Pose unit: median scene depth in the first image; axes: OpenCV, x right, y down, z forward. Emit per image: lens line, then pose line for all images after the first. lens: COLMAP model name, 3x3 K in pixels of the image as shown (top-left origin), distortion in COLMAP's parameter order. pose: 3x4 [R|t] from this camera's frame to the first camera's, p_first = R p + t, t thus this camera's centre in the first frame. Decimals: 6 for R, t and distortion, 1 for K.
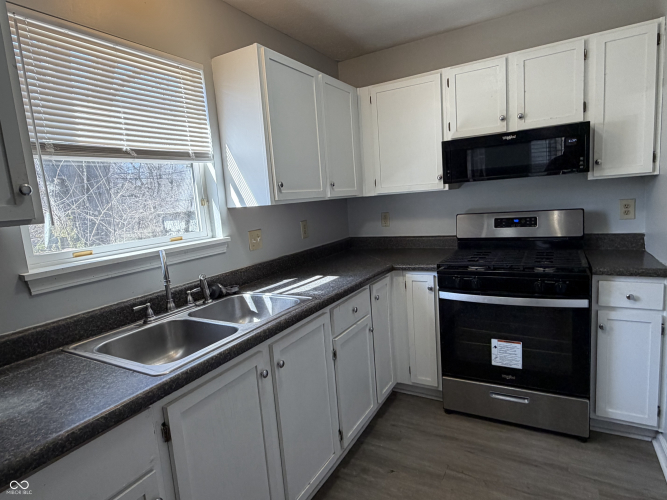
lens RADIAL K [[385.3, 0, 332.3], [0, 385.3, 252.7], [0, 0, 1]] dist [0.004367, -0.003864]
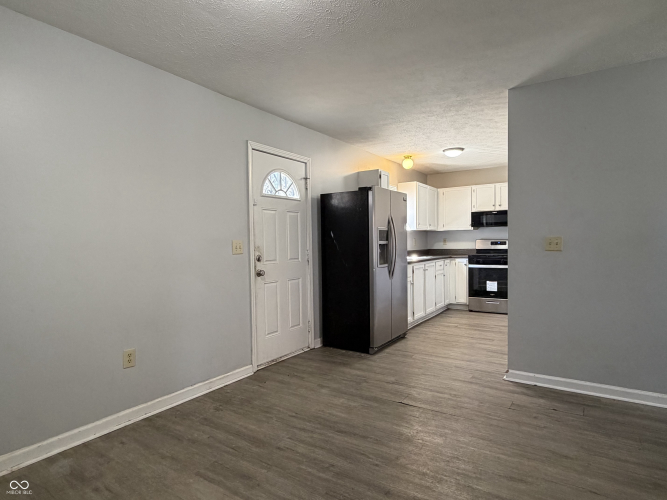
lens RADIAL K [[385.3, 0, 333.9], [0, 385.3, 254.2], [0, 0, 1]] dist [0.004367, -0.003864]
pose [[0.996470, 0.055130, -0.063316, -0.537732], [-0.061087, 0.993471, -0.096354, 0.360904], [0.057590, 0.099882, 0.993331, -1.891725]]
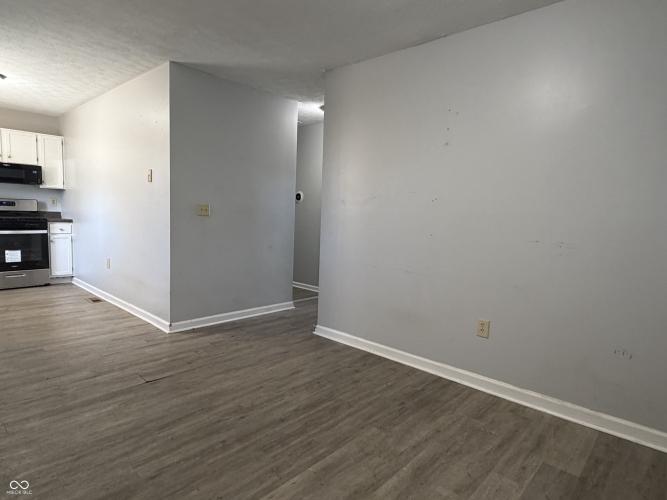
lens RADIAL K [[385.3, 0, 333.1], [0, 385.3, 251.3], [0, 0, 1]] dist [0.004367, -0.003864]
pose [[0.223331, -0.019793, 0.974542, -1.364338], [0.076540, 0.997063, 0.002710, 0.361878], [-0.971733, 0.073986, 0.224190, -1.390438]]
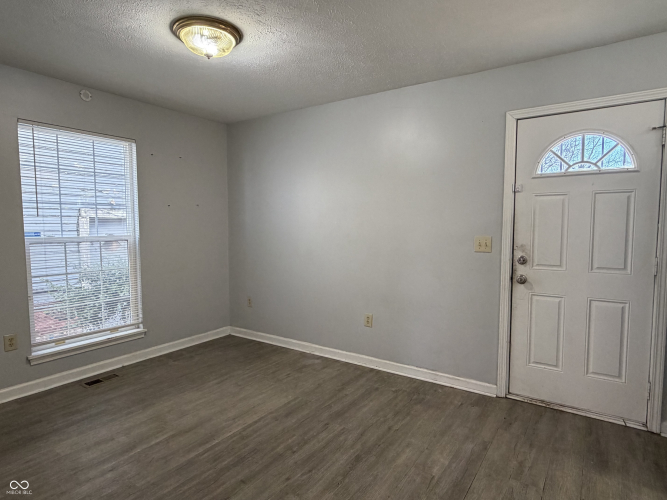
lens RADIAL K [[385.3, 0, 333.1], [0, 385.3, 252.5], [0, 0, 1]] dist [0.004367, -0.003864]
pose [[-0.080122, 0.136653, -0.987374, 0.335442], [-0.127616, 0.981000, 0.146126, 0.110786], [0.988582, 0.137712, -0.061160, -0.827945]]
